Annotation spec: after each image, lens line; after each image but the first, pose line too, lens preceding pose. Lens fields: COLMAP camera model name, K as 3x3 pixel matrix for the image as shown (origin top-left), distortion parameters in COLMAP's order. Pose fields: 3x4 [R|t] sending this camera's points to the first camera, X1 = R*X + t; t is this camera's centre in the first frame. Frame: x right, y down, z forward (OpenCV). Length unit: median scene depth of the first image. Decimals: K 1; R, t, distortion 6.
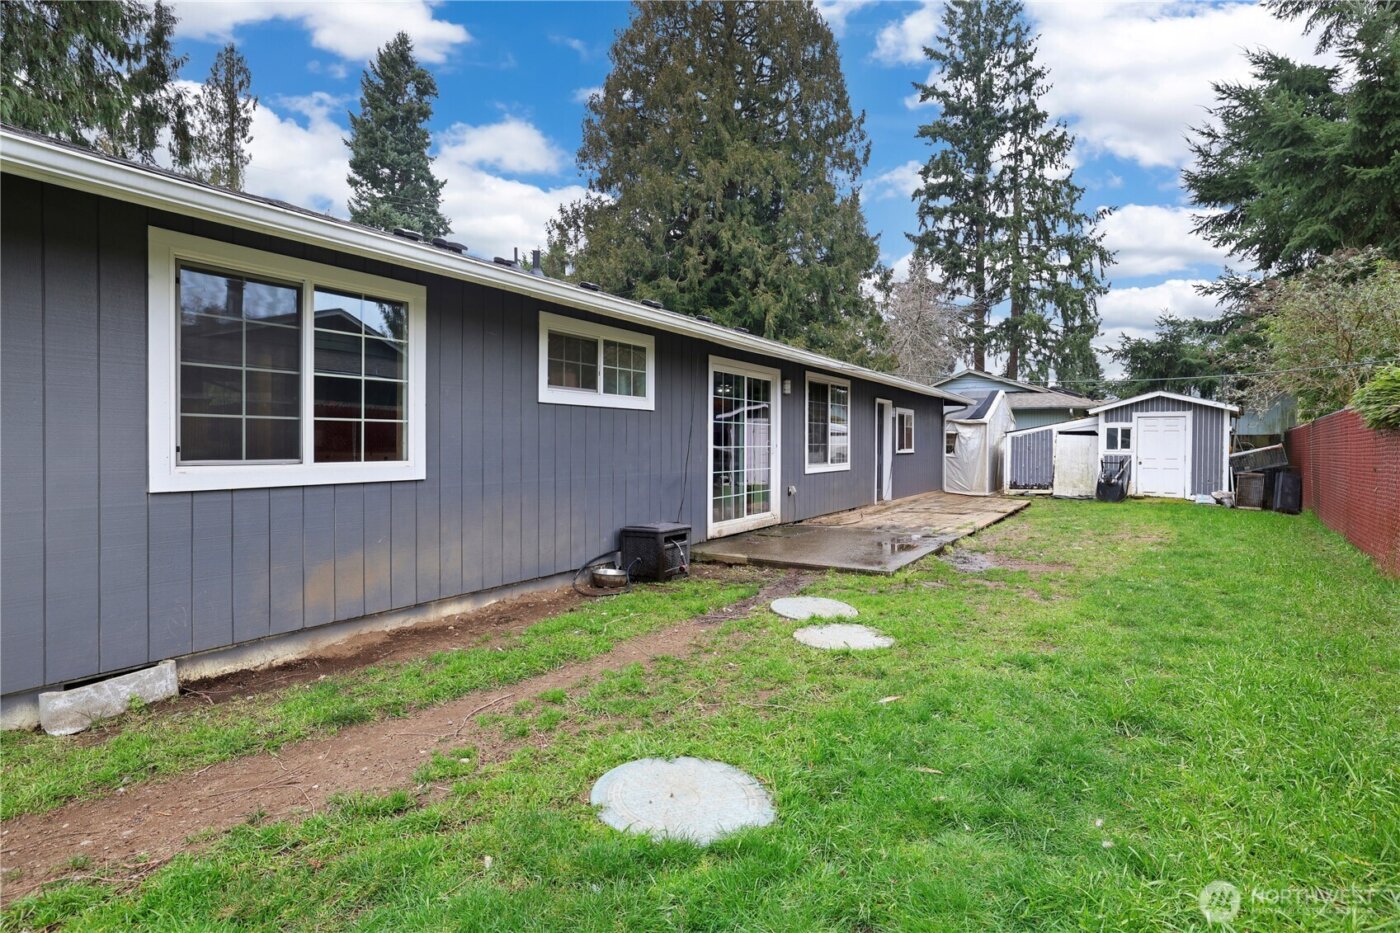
lens RADIAL K [[680.3, 0, 698.2], [0, 680.3, 454.3], [0, 0, 1]] dist [0.006141, 0.001260]
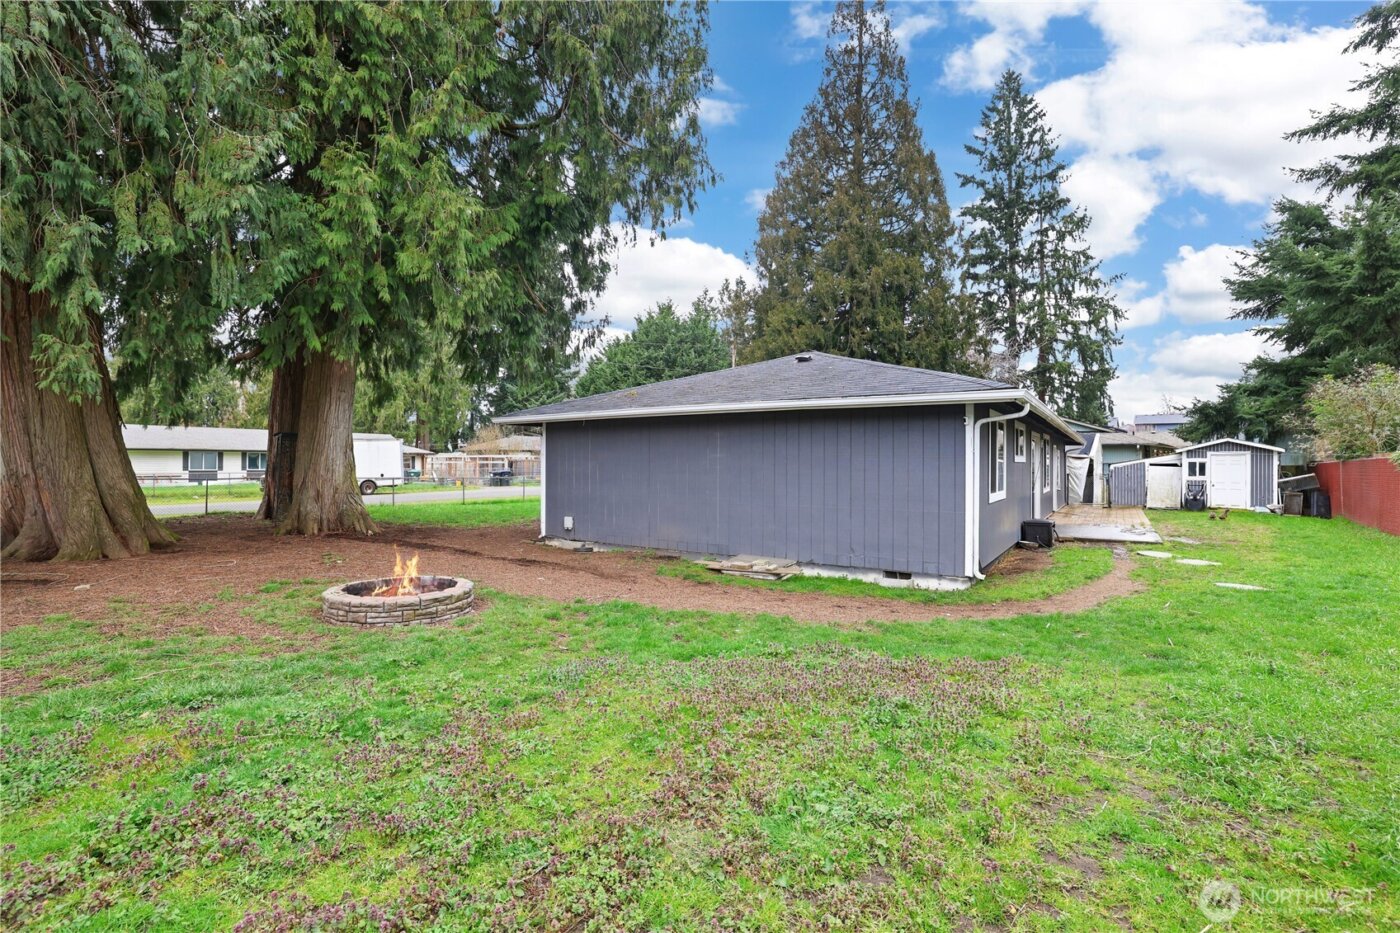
lens RADIAL K [[604.4, 0, 702.5], [0, 604.4, 463.7], [0, 0, 1]] dist [0.001925, -0.000977]
pose [[0.999719, -0.002948, -0.023518, -0.126275], [0.002582, 0.999875, -0.015591, -0.005003], [0.023561, 0.015526, 0.999602, -0.100668]]
